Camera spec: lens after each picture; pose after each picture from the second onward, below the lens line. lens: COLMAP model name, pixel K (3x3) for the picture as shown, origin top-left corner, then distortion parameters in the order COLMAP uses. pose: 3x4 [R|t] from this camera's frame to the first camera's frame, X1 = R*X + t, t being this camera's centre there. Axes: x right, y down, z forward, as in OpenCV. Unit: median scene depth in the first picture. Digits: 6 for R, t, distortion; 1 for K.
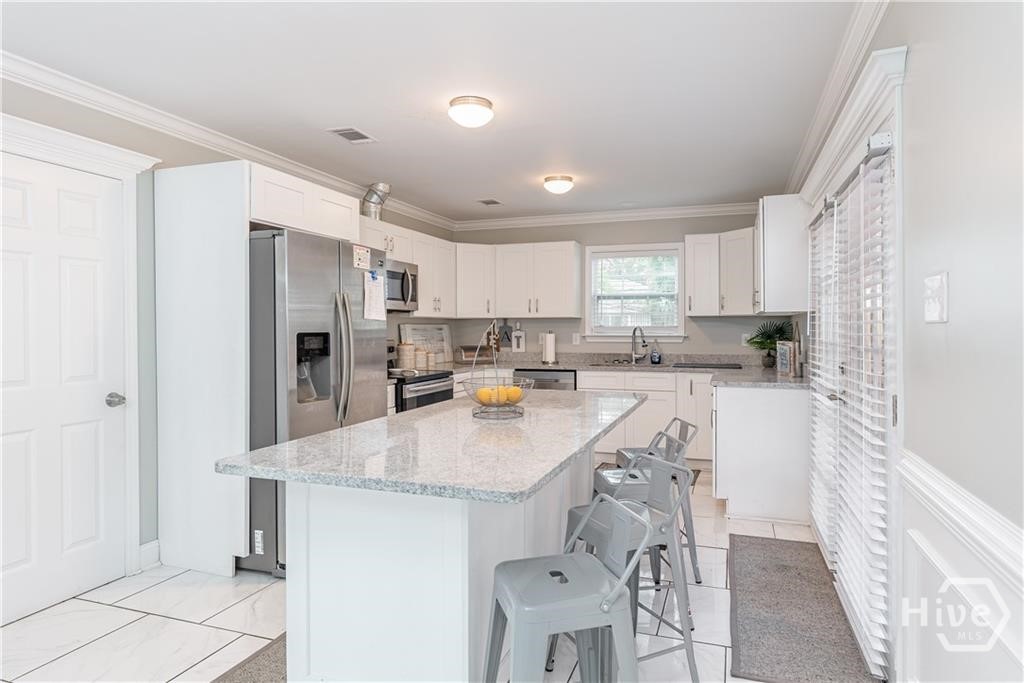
lens RADIAL K [[596.8, 0, 501.6], [0, 596.8, 325.0], [0, 0, 1]] dist [0.004043, -0.007056]
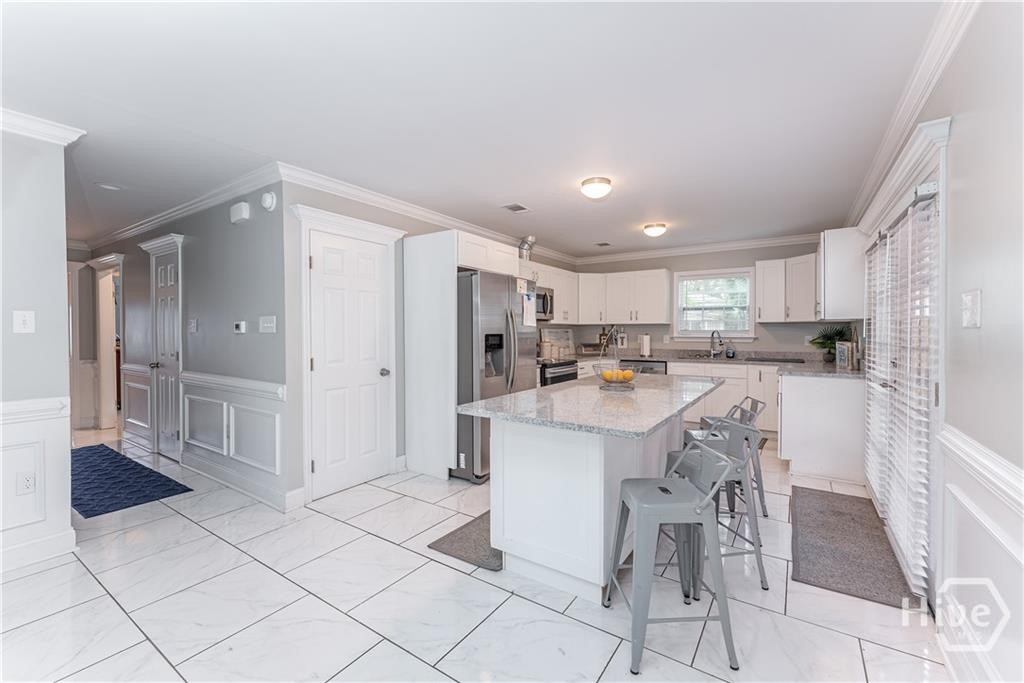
lens RADIAL K [[415.3, 0, 490.7], [0, 415.3, 334.3], [0, 0, 1]] dist [0.000041, -0.000388]
pose [[0.964562, 0.003196, -0.263837, -0.020936], [0.000126, 0.999921, 0.012570, -0.000294], [0.263857, -0.012158, 0.964485, -0.059414]]
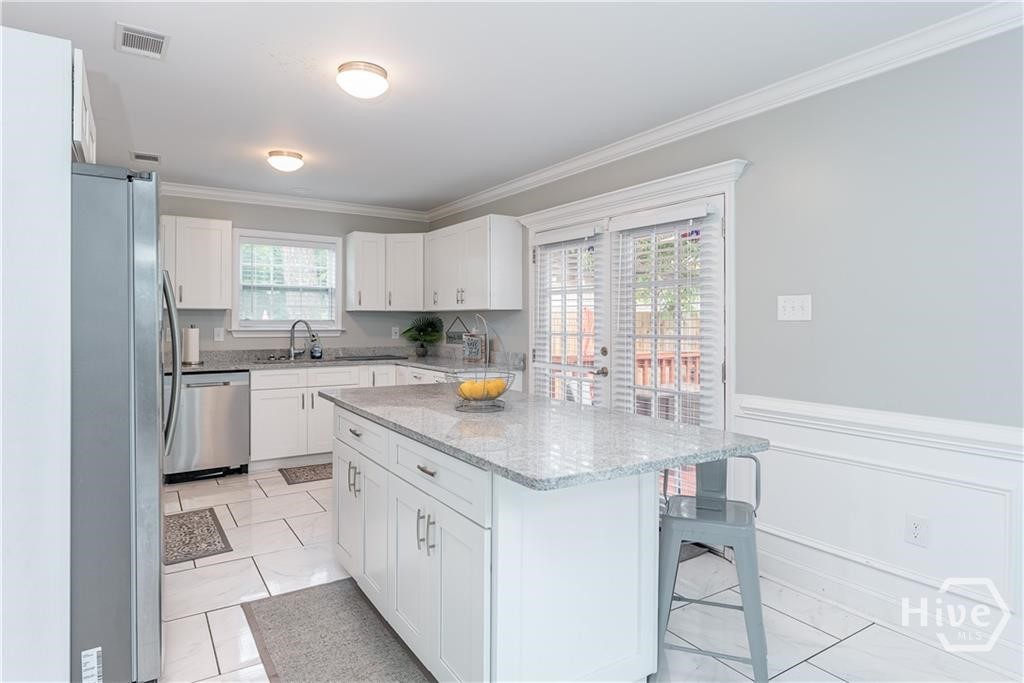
lens RADIAL K [[596.8, 0, 491.3], [0, 596.8, 329.6], [0, 0, 1]] dist [0.004043, -0.007056]
pose [[0.630061, -0.006943, 0.776514, -0.442625], [-0.005458, 0.999896, 0.013369, 0.003392], [-0.776526, -0.012662, 0.629958, 0.213761]]
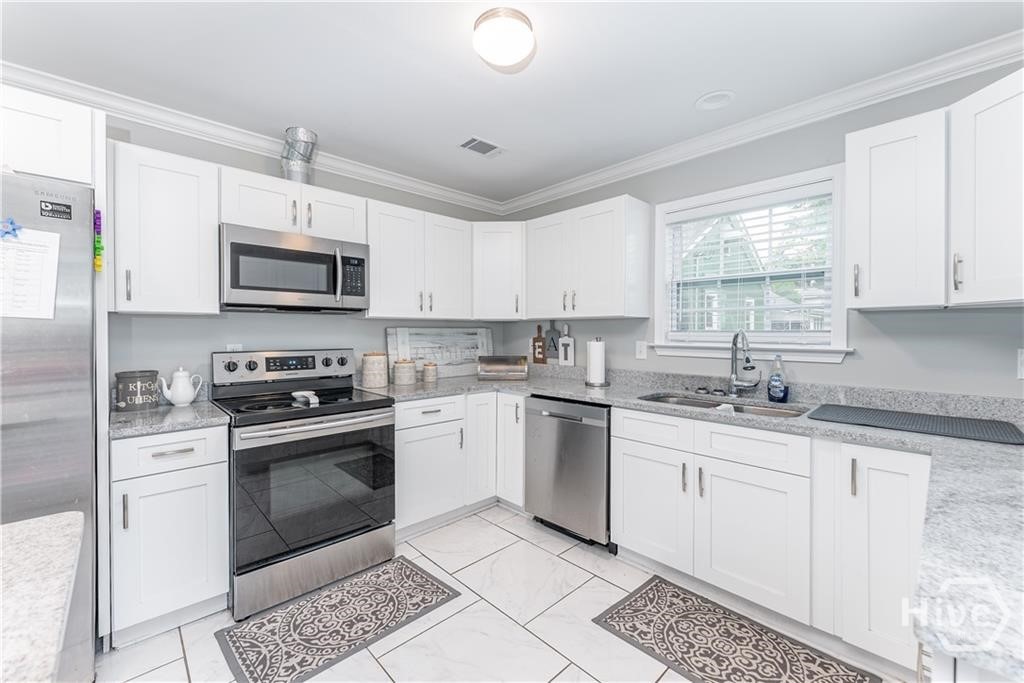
lens RADIAL K [[430.7, 0, 486.7], [0, 430.7, 333.9], [0, 0, 1]] dist [0.014601, -0.001149]
pose [[0.896973, 0.004892, -0.442058, 0.268074], [-0.000075, 0.999940, 0.010913, 0.000857], [0.442085, -0.009755, 0.896920, 0.737322]]
